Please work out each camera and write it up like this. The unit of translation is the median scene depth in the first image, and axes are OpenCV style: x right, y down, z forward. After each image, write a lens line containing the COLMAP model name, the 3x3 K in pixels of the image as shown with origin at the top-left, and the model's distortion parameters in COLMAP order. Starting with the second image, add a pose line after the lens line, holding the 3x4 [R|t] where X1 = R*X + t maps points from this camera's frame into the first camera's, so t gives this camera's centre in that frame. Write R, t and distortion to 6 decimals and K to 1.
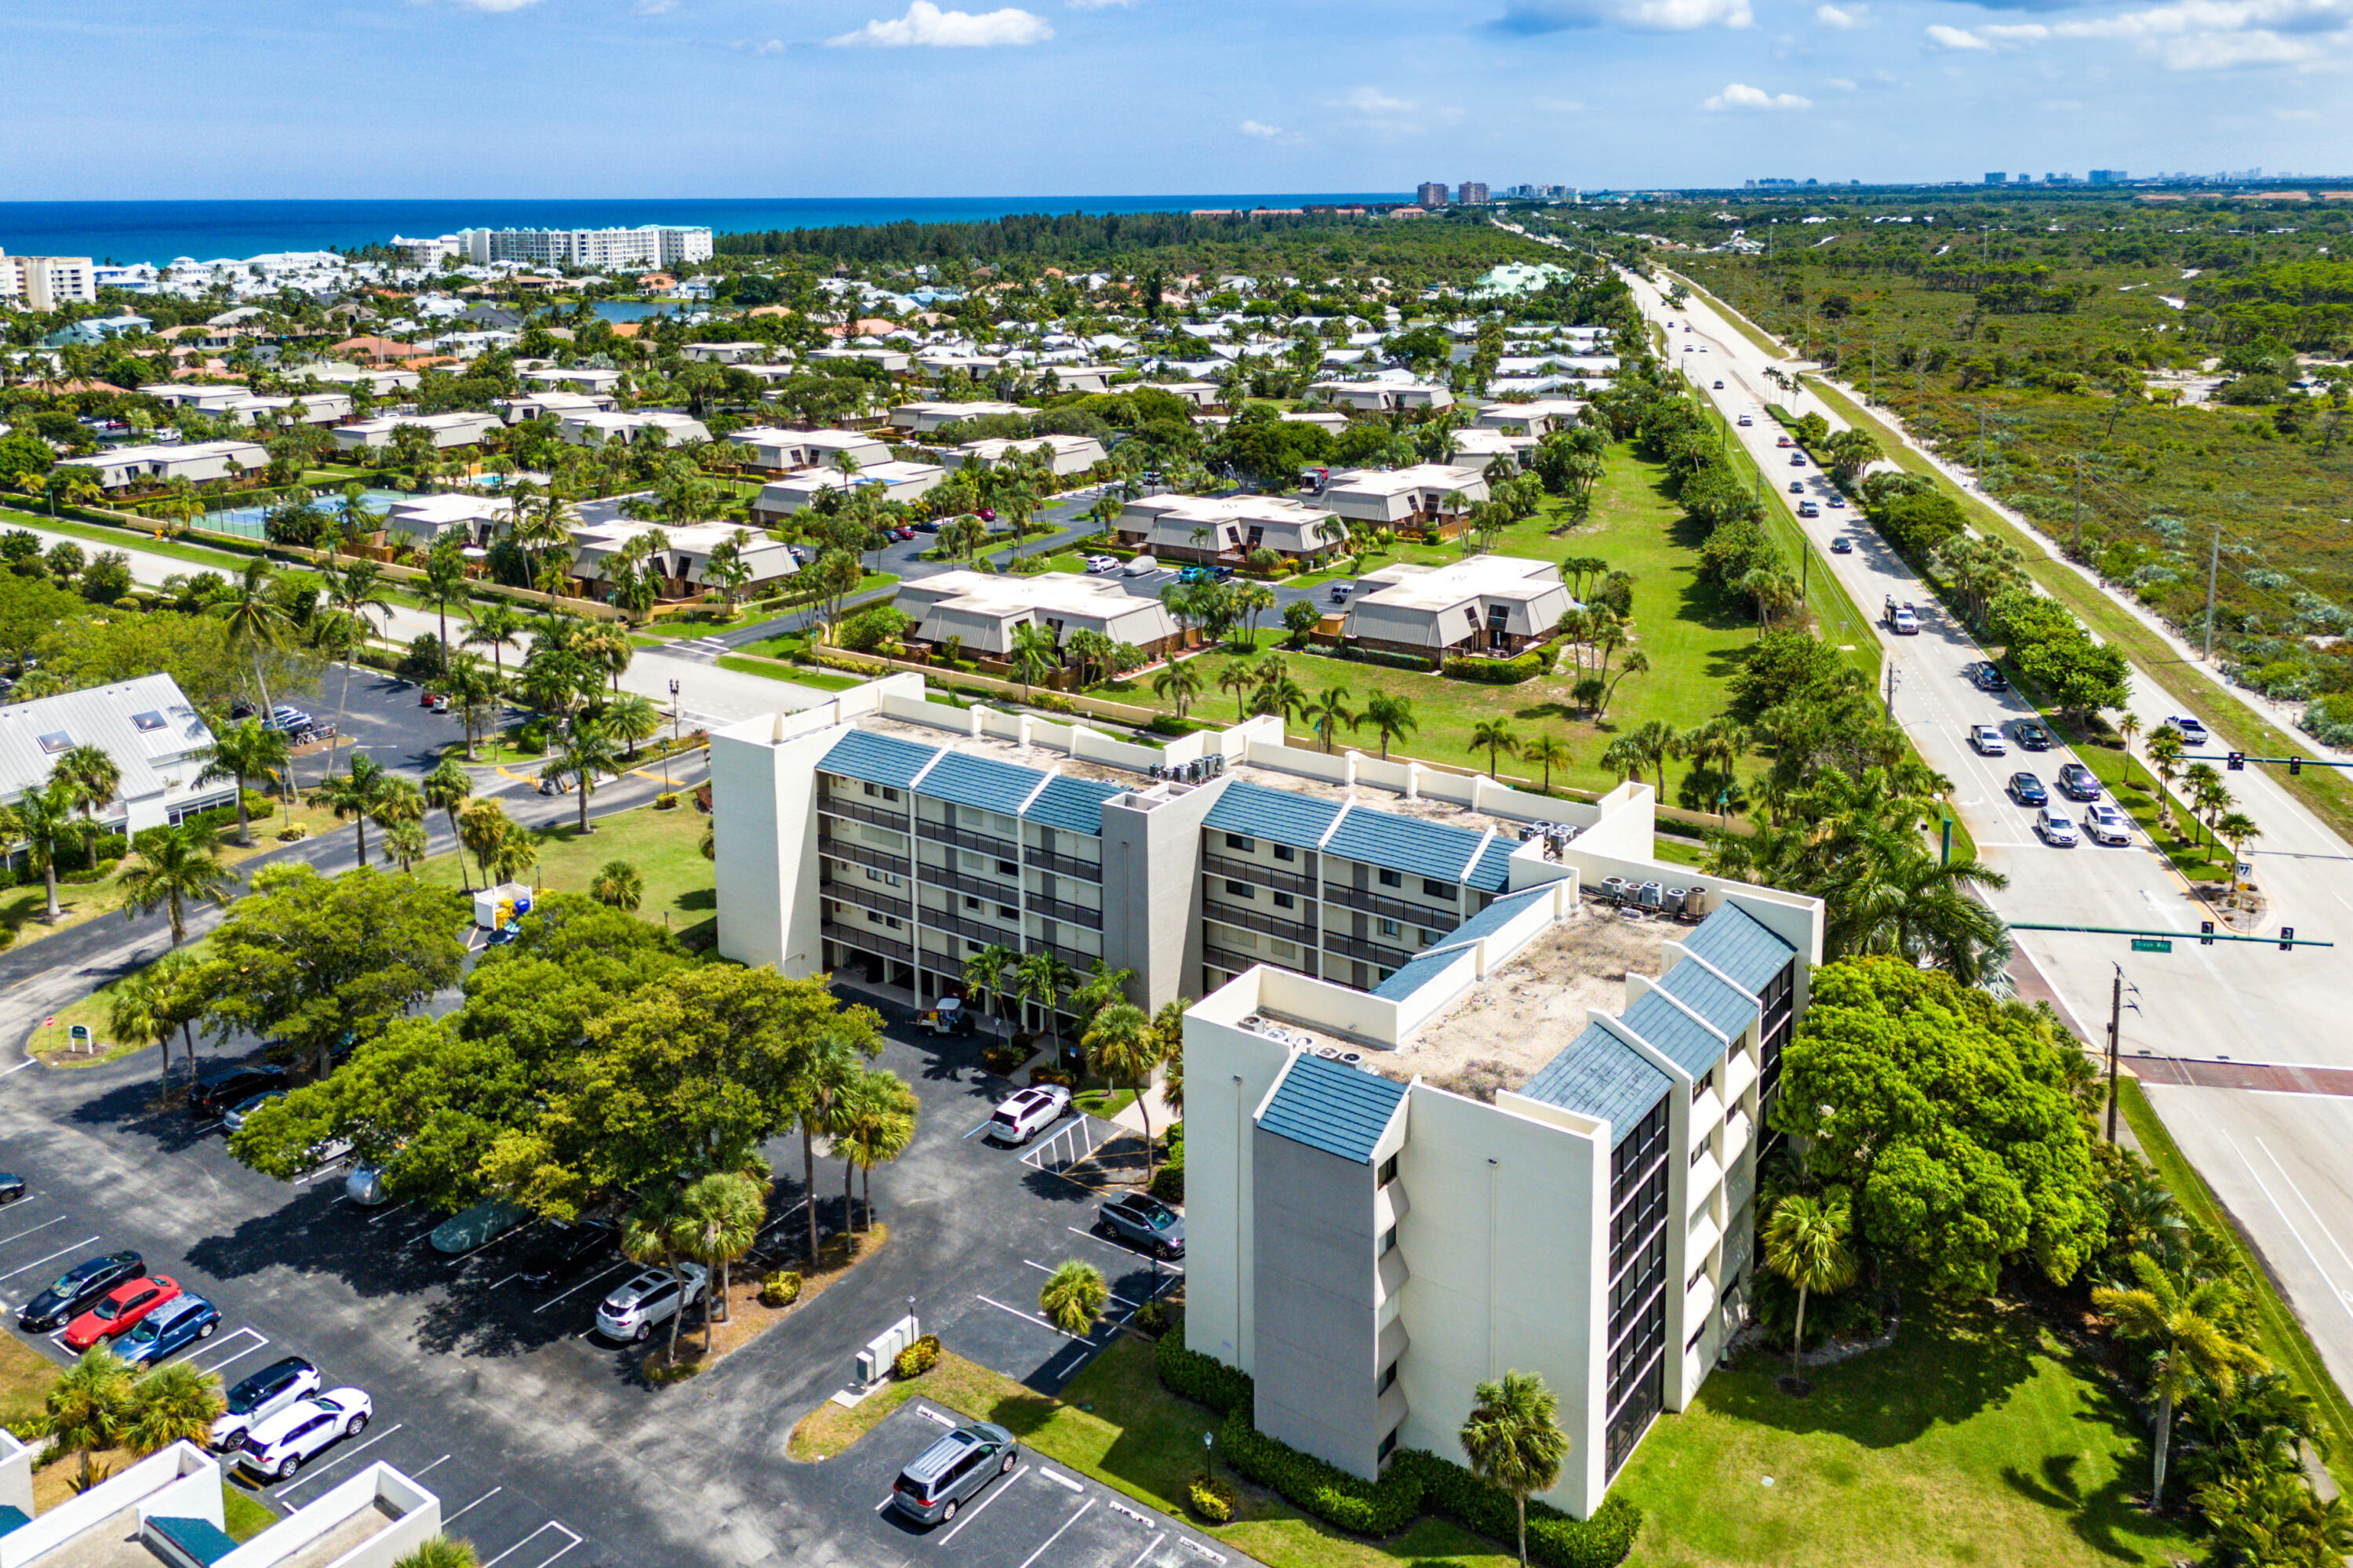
lens RADIAL K [[1774.5, 0, 1183.8], [0, 1774.5, 622.0], [0, 0, 1]] dist [0.040707, -0.028637]
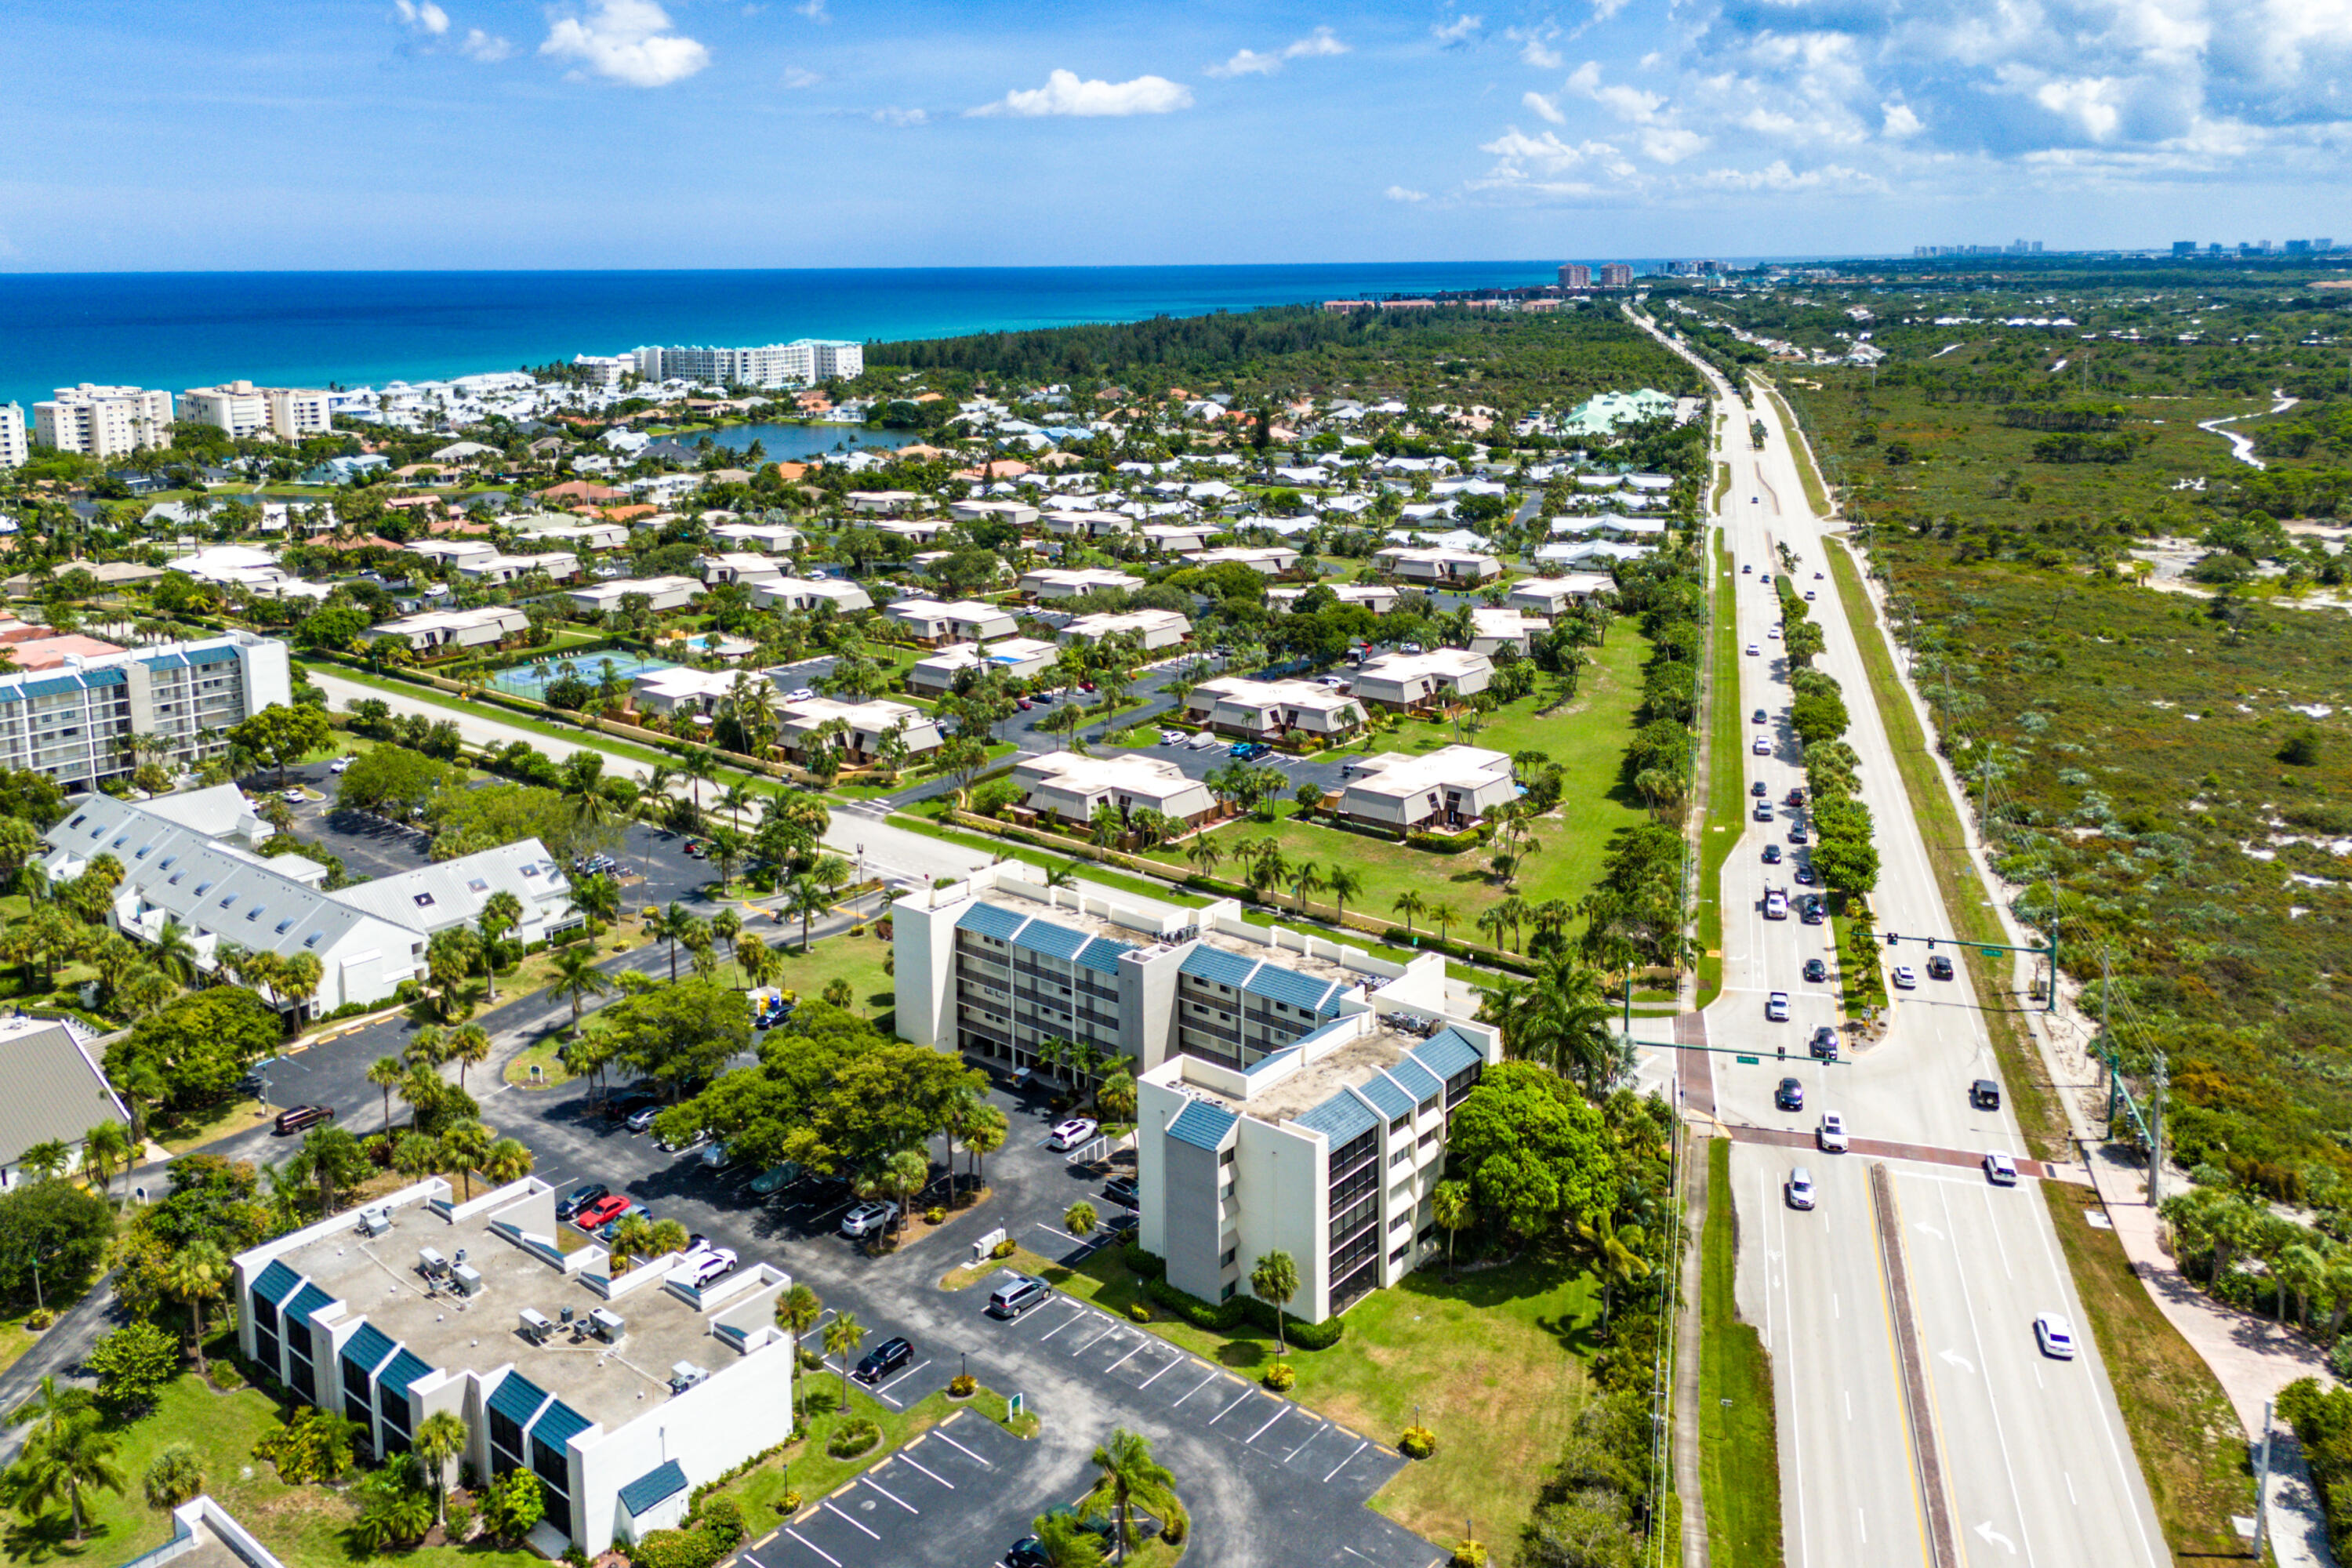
lens RADIAL K [[1726.1, 0, 1132.5], [0, 1726.1, 776.7], [0, 0, 1]] dist [0.071122, -0.084696]
pose [[0.994768, 0.016441, -0.100832, 0.084386], [-0.012452, 0.999120, 0.040060, -0.088775], [0.101402, -0.038595, 0.994097, -0.415255]]
